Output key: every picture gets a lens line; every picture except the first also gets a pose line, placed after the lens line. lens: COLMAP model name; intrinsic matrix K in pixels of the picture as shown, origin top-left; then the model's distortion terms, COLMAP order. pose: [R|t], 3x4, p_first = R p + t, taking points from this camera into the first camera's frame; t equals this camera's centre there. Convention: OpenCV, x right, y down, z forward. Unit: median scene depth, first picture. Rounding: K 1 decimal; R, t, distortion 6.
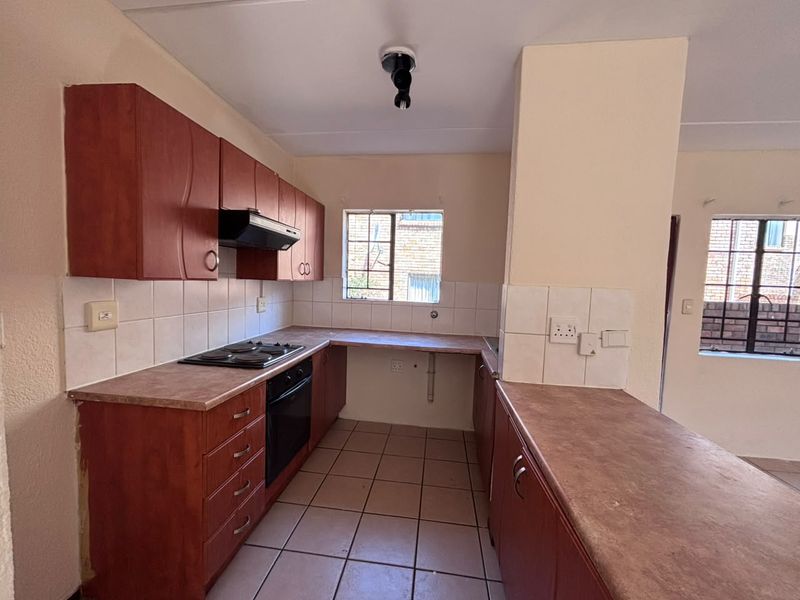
lens RADIAL K [[320.6, 0, 398.1], [0, 320.6, 300.3], [0, 0, 1]] dist [0.002114, 0.000393]
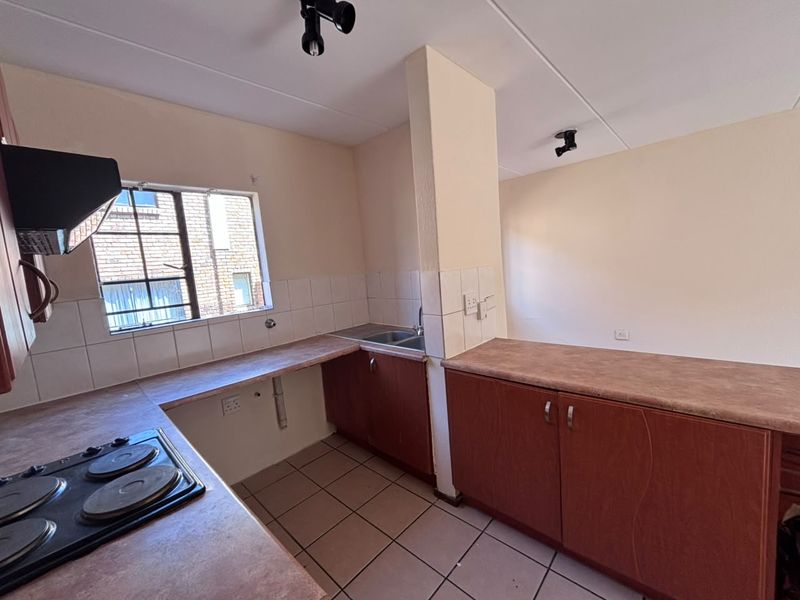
lens RADIAL K [[326.8, 0, 387.7], [0, 326.8, 299.5], [0, 0, 1]] dist [0.001738, 0.000127]
pose [[0.599879, -0.171568, 0.781479, -0.357461], [0.155890, 0.983082, 0.096165, -0.050302], [-0.784757, 0.064138, 0.616476, 0.261758]]
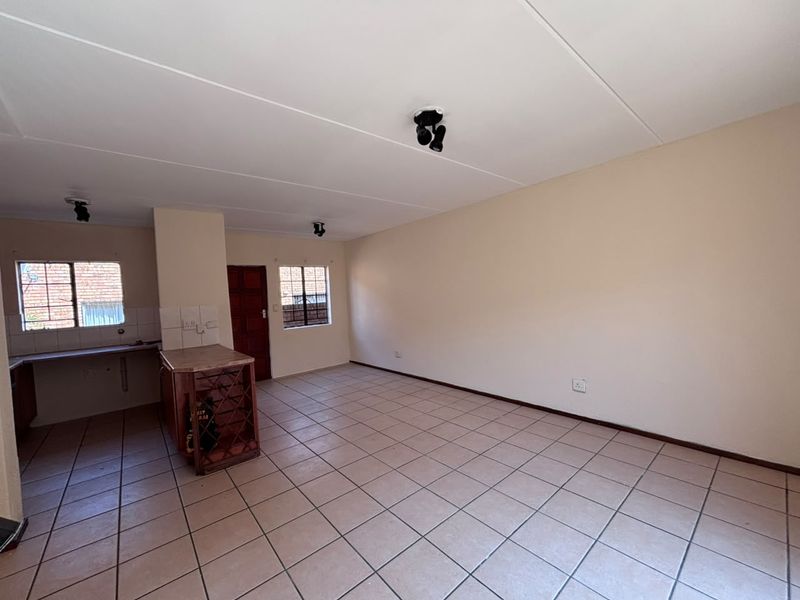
lens RADIAL K [[320.6, 0, 398.1], [0, 320.6, 300.3], [0, 0, 1]] dist [0.002114, 0.000393]
pose [[0.674143, -0.090254, 0.733066, -0.103572], [0.121429, 0.992544, 0.010532, 0.043256], [-0.728551, 0.081915, 0.680076, -1.004783]]
